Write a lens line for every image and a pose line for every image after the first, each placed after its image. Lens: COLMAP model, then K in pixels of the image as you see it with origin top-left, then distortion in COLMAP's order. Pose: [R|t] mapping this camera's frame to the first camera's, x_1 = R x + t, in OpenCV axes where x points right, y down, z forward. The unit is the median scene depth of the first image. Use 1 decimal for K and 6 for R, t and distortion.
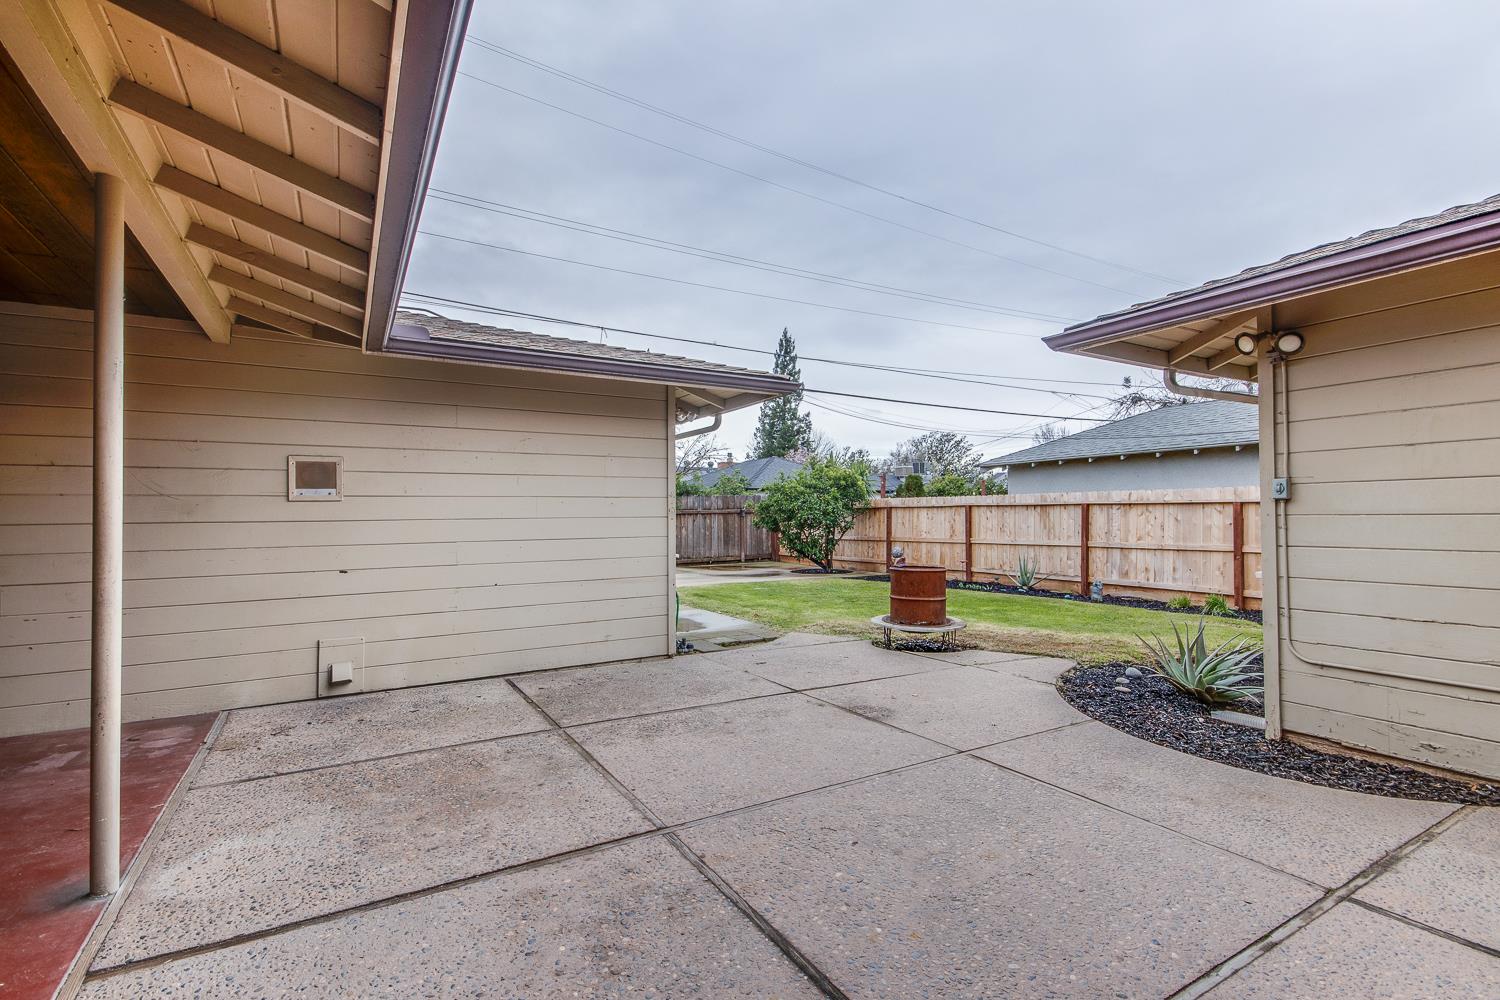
lens RADIAL K [[693.0, 0, 750.0], [0, 693.0, 503.9], [0, 0, 1]] dist [0.012067, -0.000151]
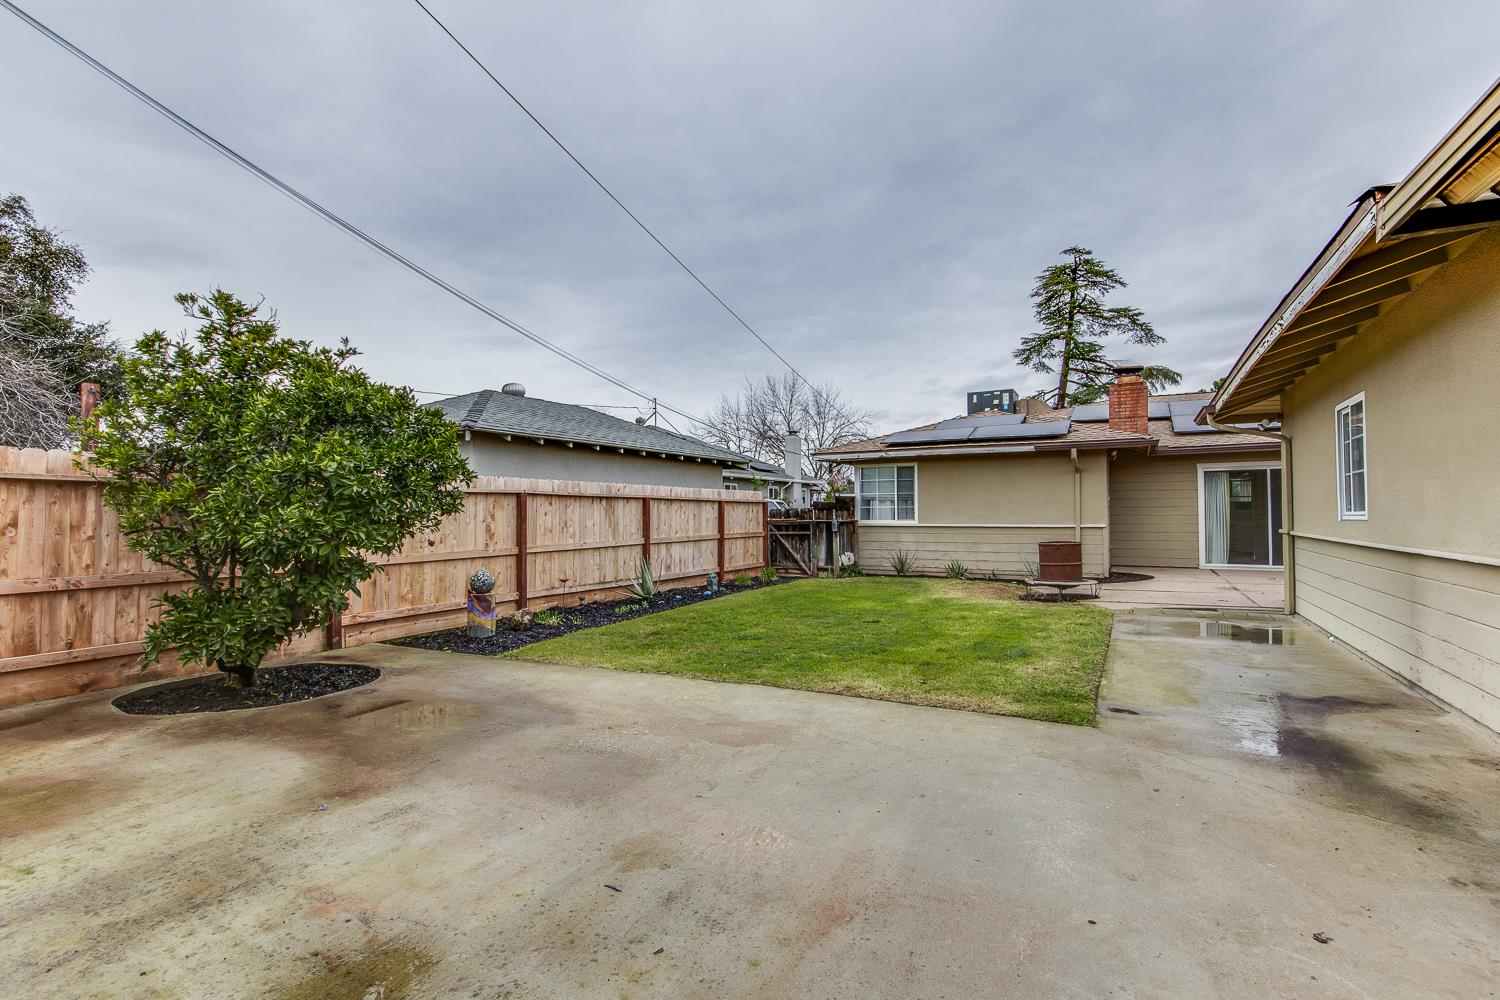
lens RADIAL K [[693.0, 0, 750.0], [0, 693.0, 503.9], [0, 0, 1]] dist [0.012067, -0.000151]
pose [[-0.526520, 0.011430, 0.850086, -0.320590], [-0.015590, 0.999612, -0.023096, 0.023126], [-0.850020, -0.025413, -0.526137, 1.167288]]
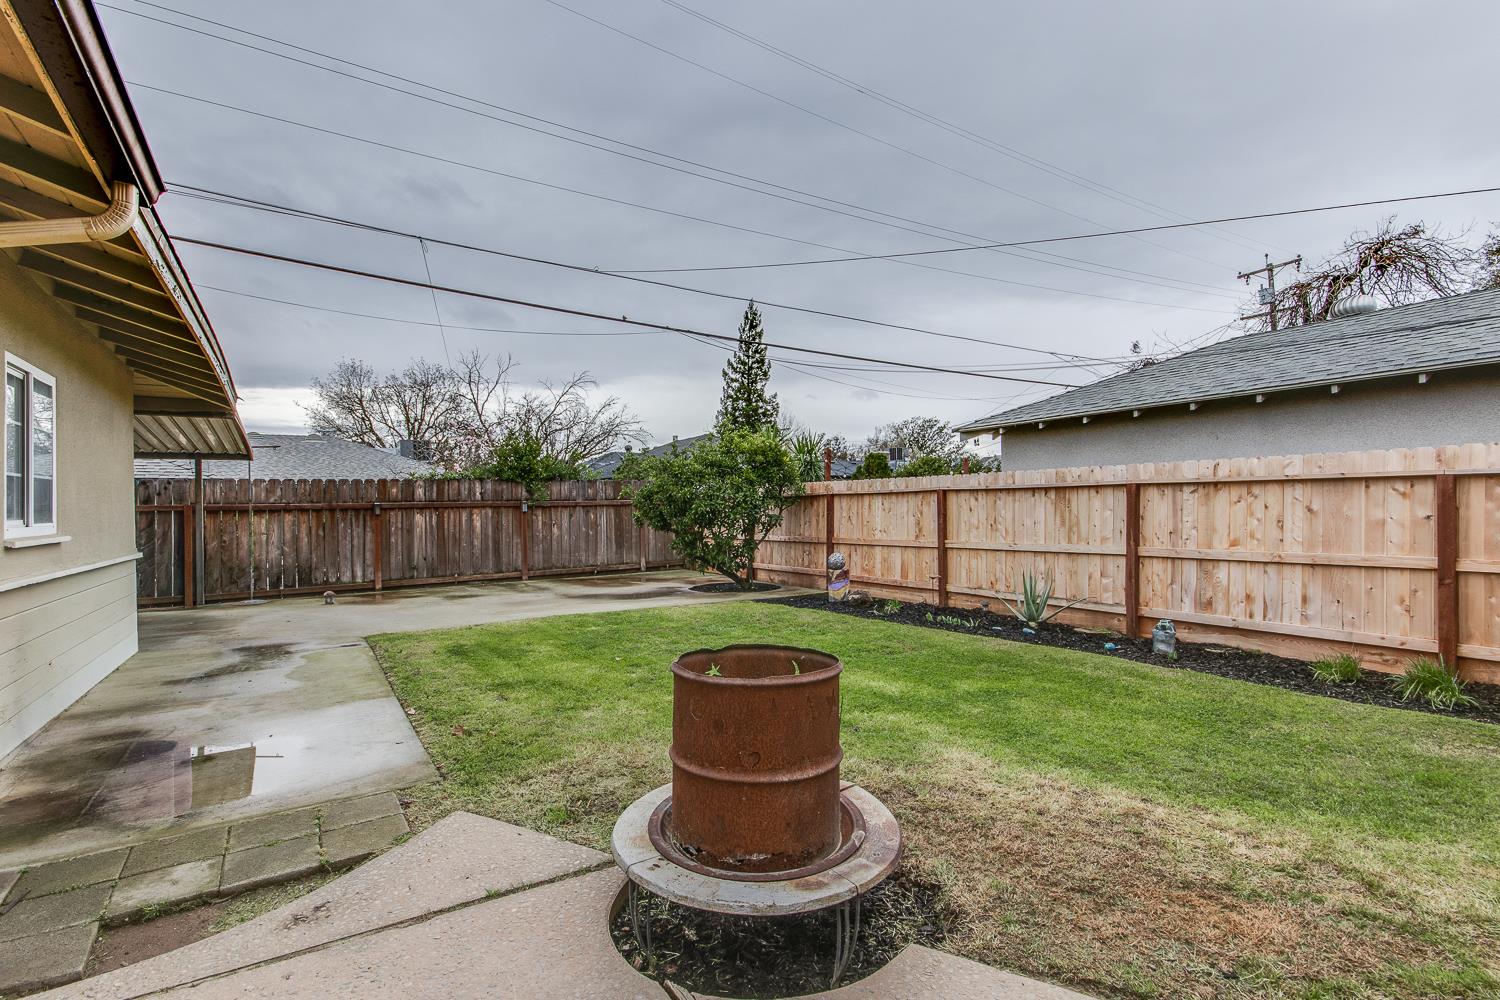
lens RADIAL K [[722.5, 0, 752.8], [0, 722.5, 507.6], [0, 0, 1]] dist [0.021045, 0.000177]
pose [[0.999376, -0.006249, 0.034756, 0.115082], [0.005701, 0.999858, 0.015843, 0.007076], [-0.034850, -0.015635, 0.999270, 0.331813]]
